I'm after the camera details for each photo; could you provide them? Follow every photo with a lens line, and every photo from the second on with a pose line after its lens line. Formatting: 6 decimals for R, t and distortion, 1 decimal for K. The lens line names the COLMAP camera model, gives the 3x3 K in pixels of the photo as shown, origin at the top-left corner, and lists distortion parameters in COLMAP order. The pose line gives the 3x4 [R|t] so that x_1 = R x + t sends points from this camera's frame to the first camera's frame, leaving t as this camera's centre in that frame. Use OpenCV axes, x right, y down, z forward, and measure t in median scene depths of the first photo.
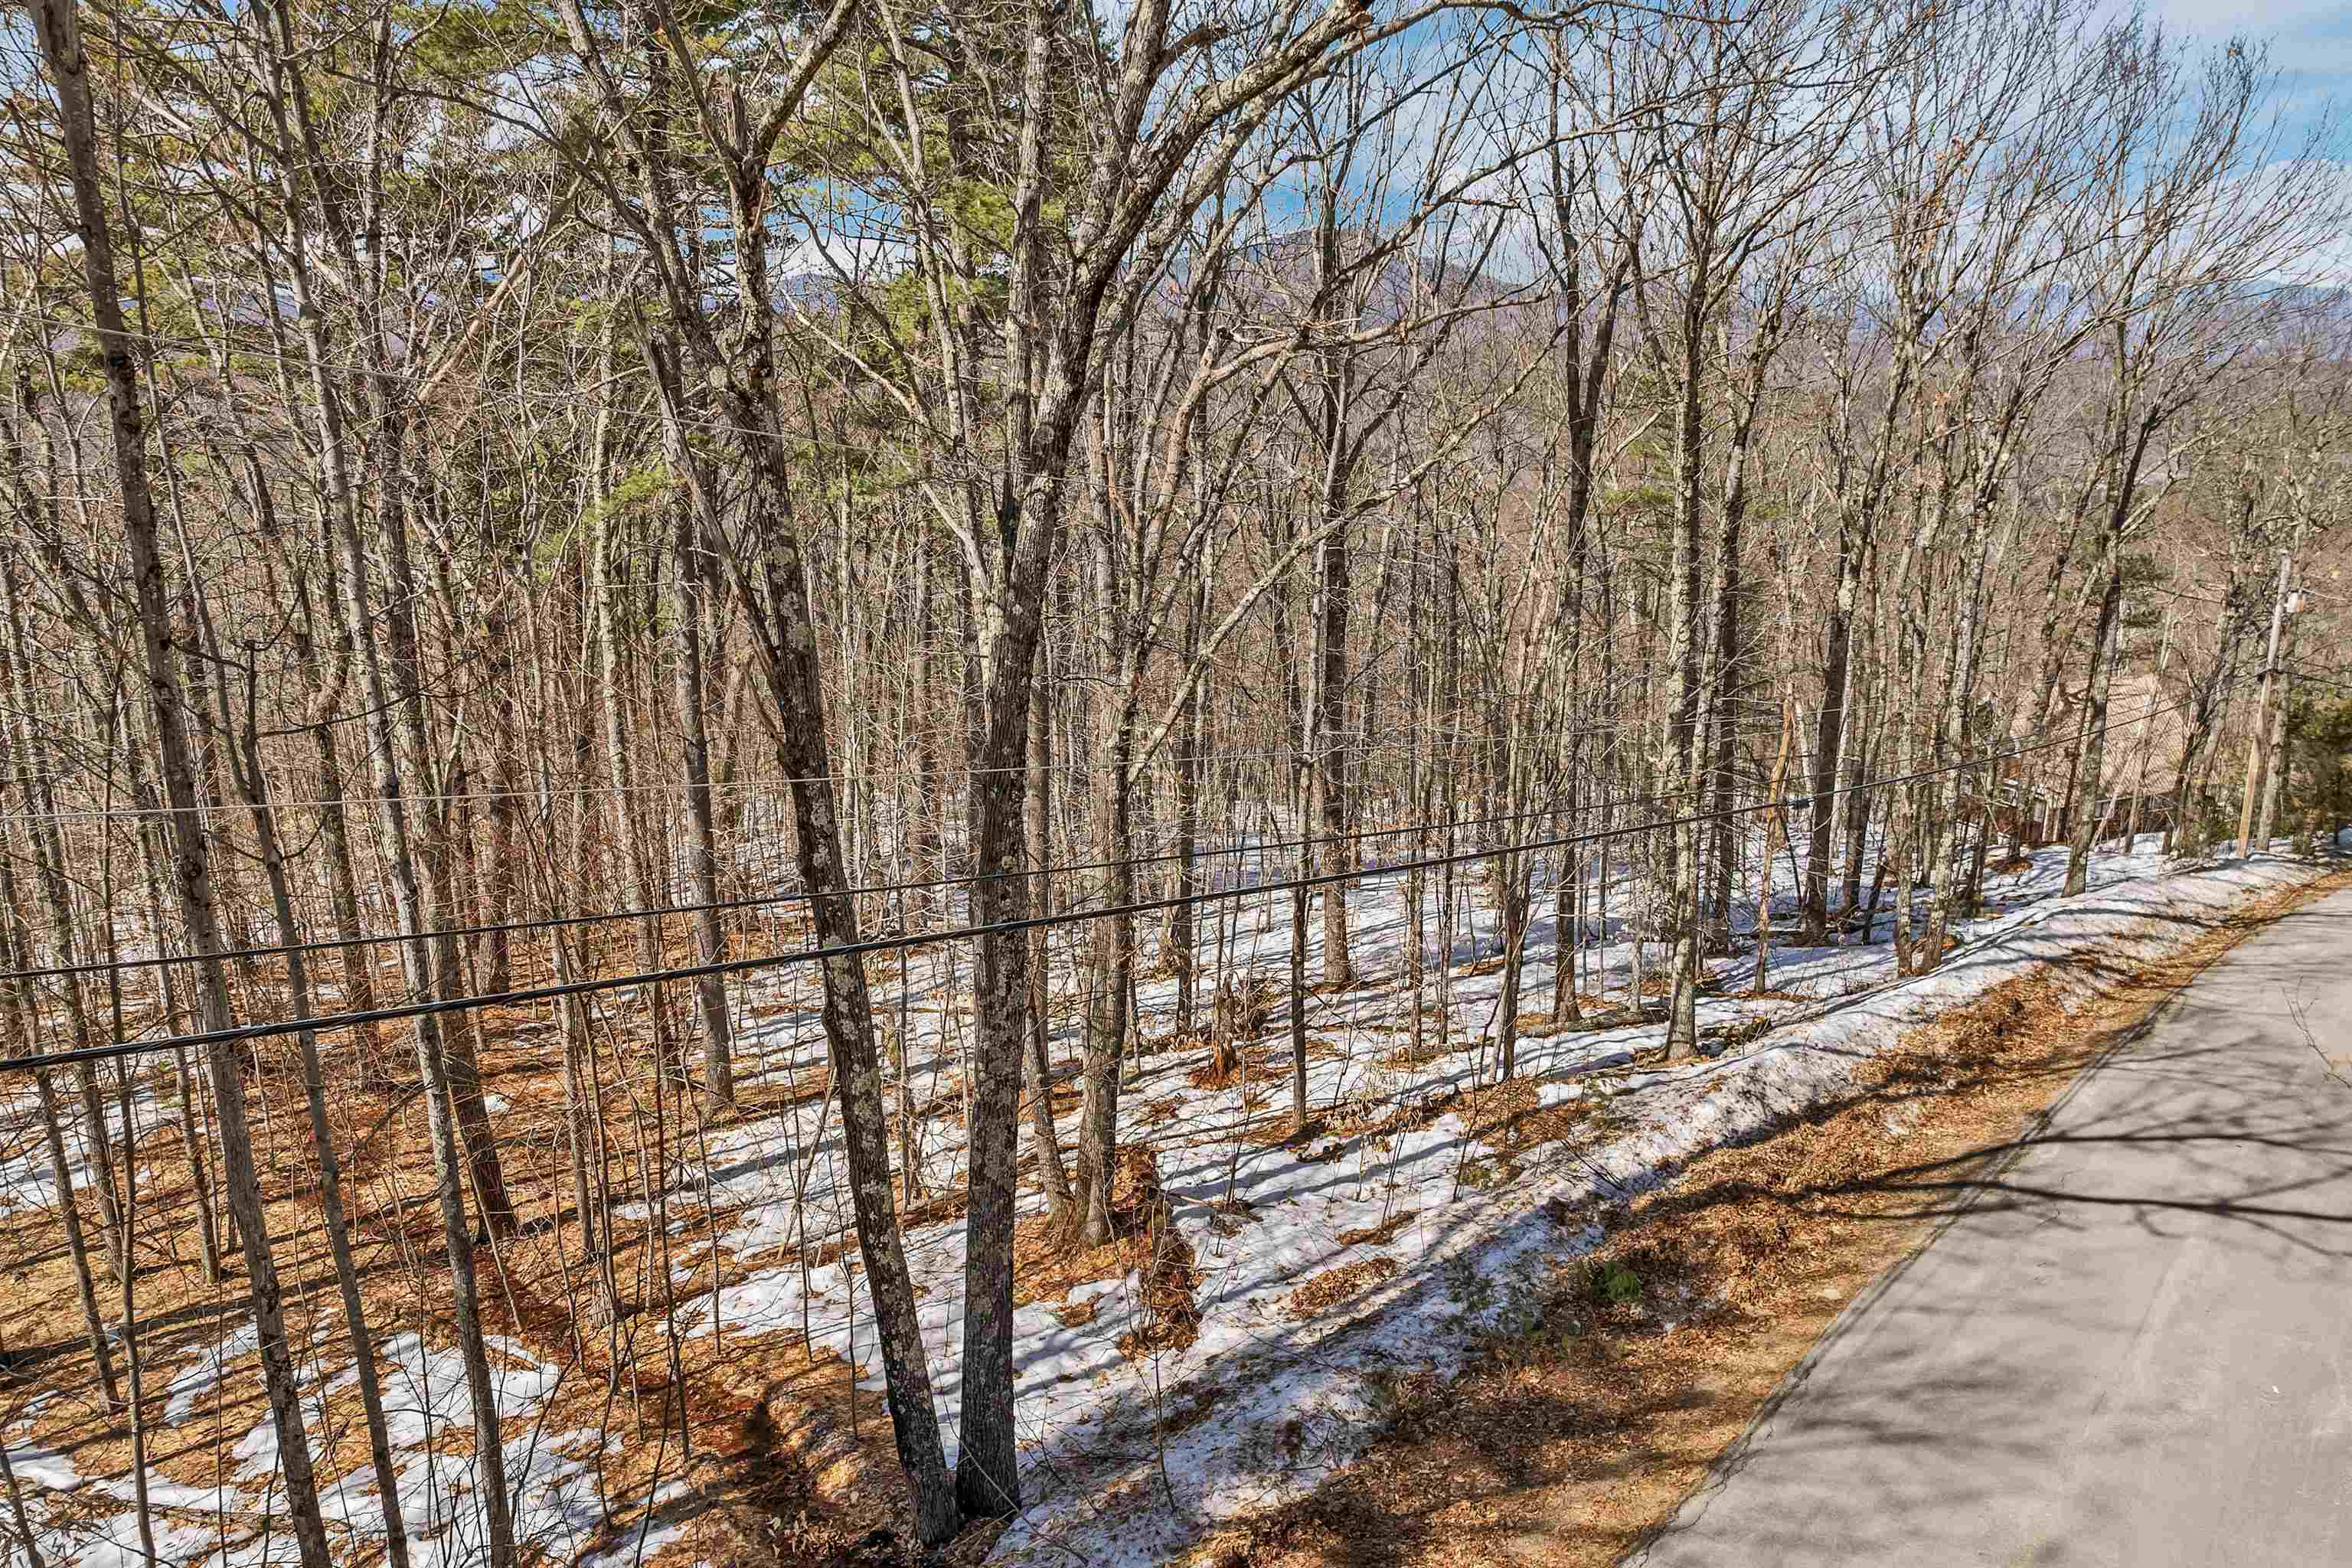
lens RADIAL K [[1695.3, 0, 1190.3], [0, 1695.3, 820.0], [0, 0, 1]] dist [-0.058291, 0.026532]
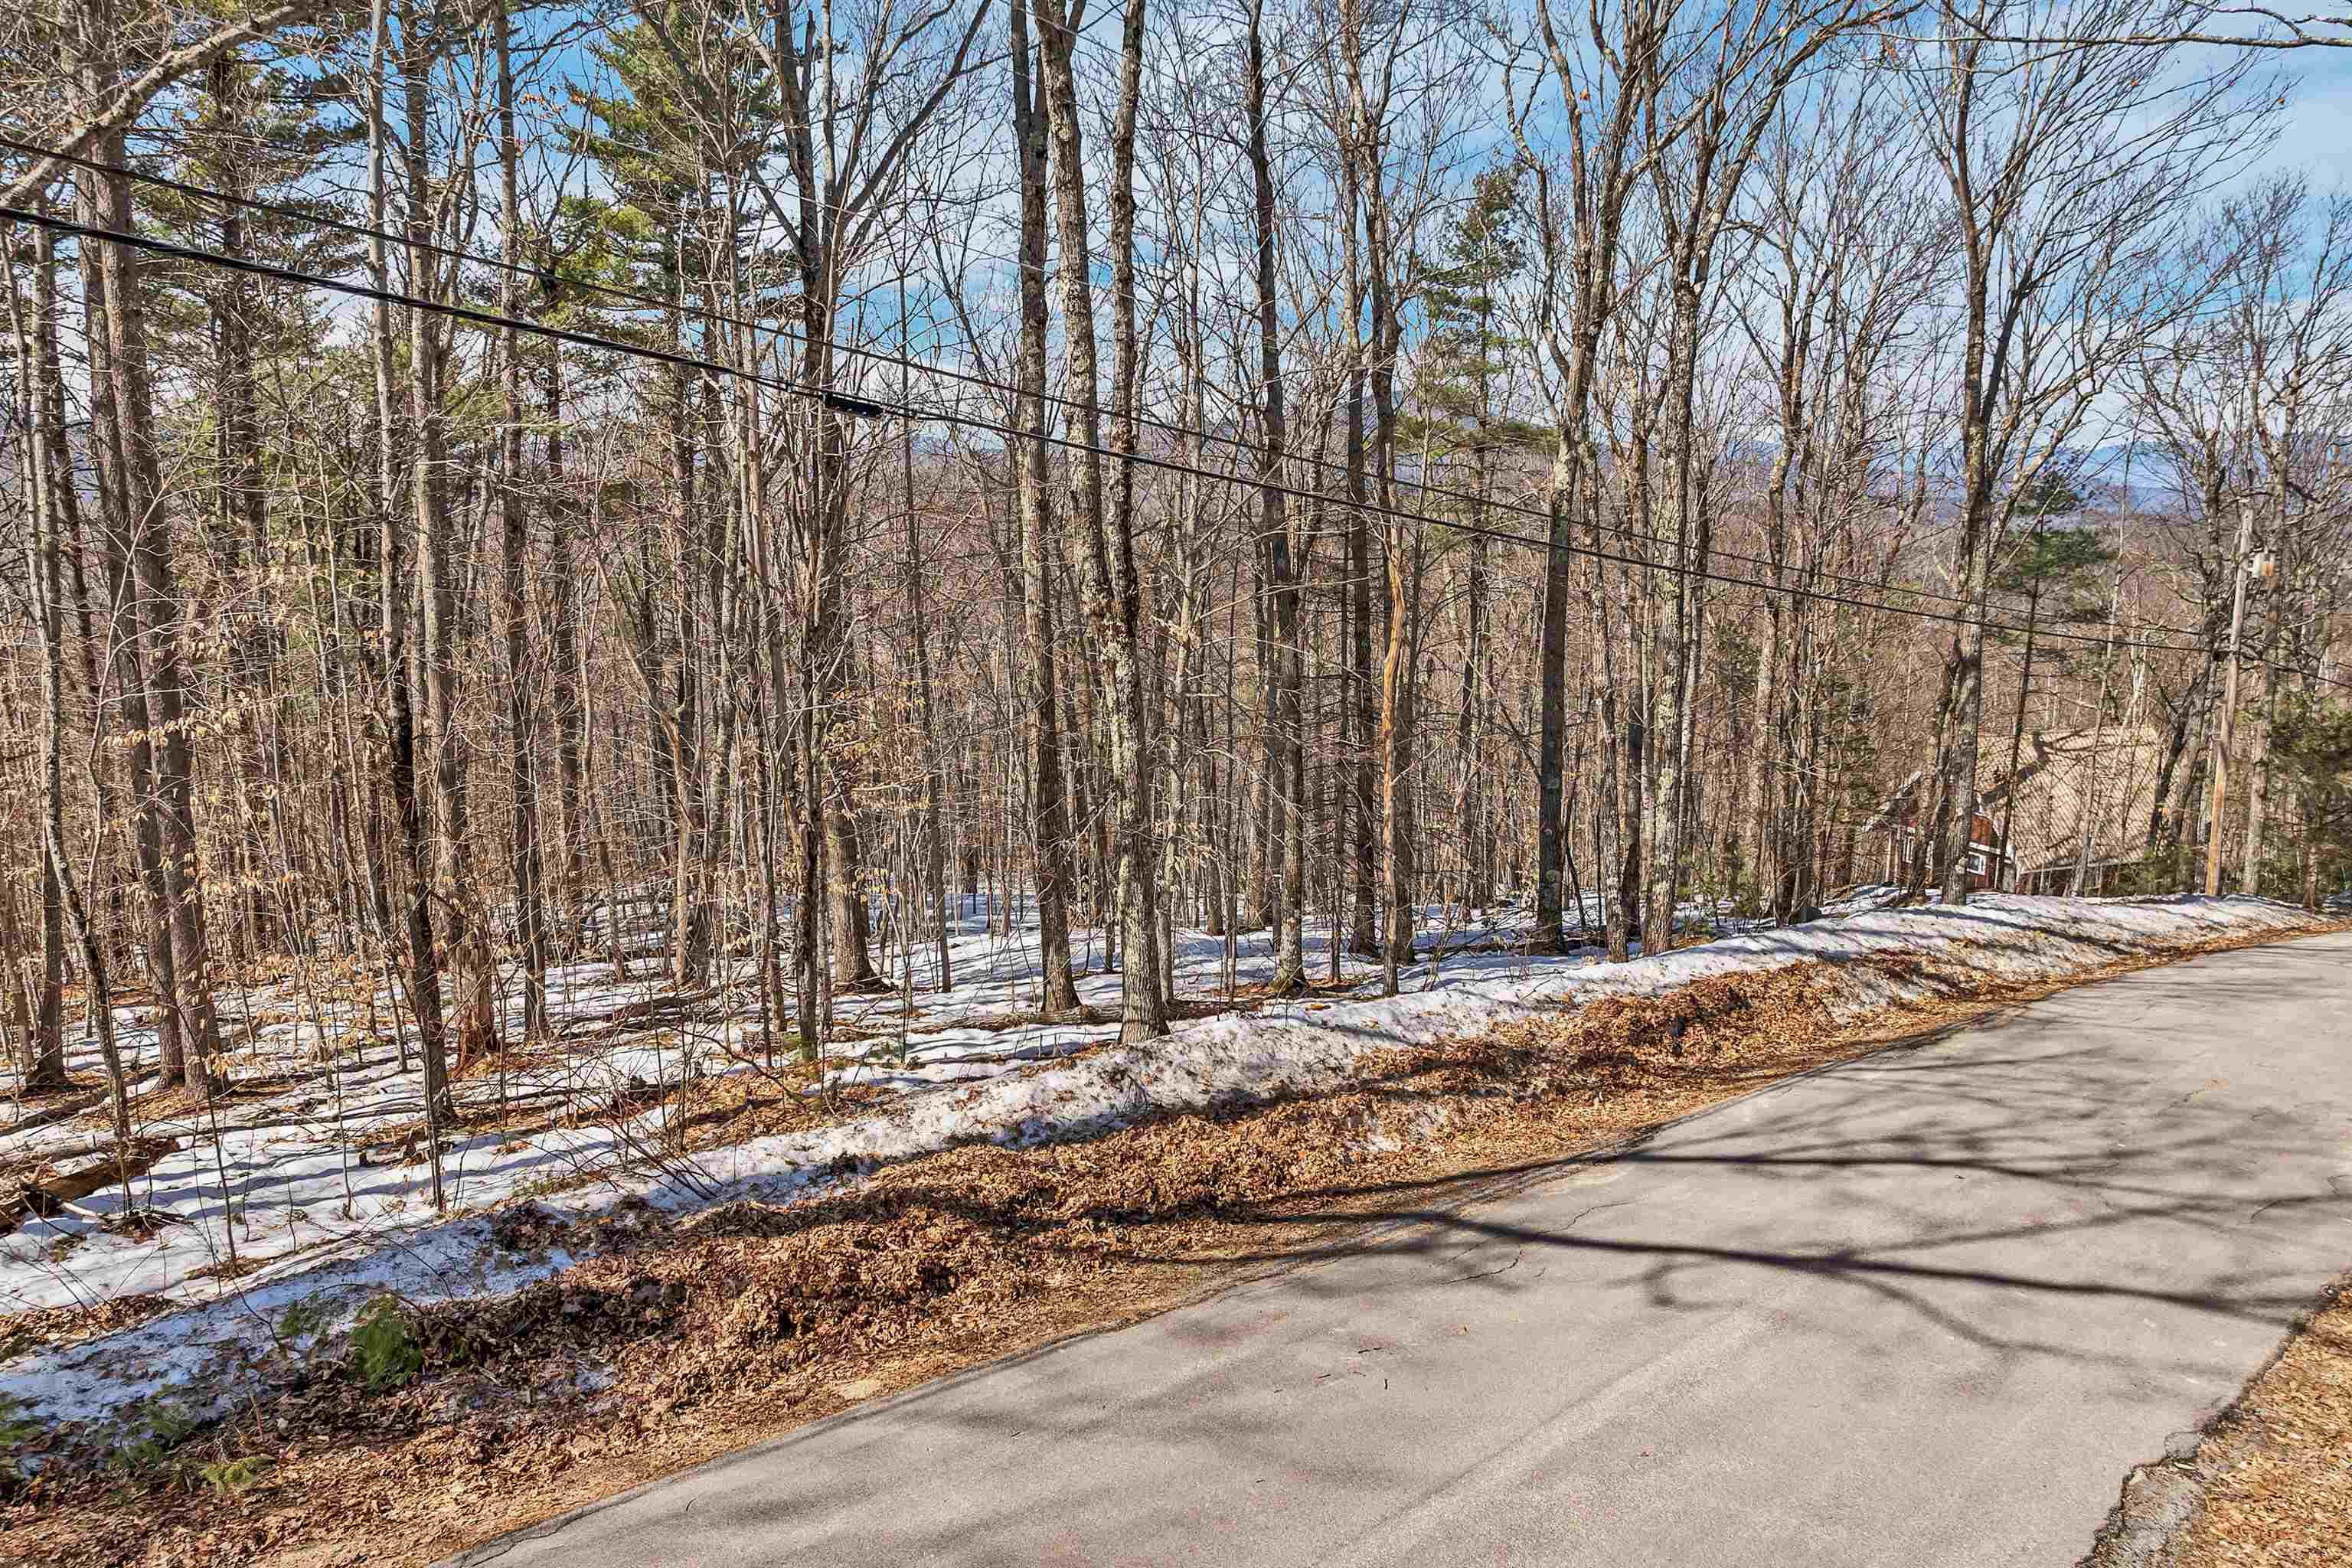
lens RADIAL K [[1695.3, 0, 1190.3], [0, 1695.3, 820.0], [0, 0, 1]] dist [-0.058291, 0.026532]
pose [[0.998727, 0.010482, -0.049337, 0.384330], [-0.014768, 0.996069, -0.087338, 0.124728], [0.048227, 0.087955, 0.994956, 0.393032]]
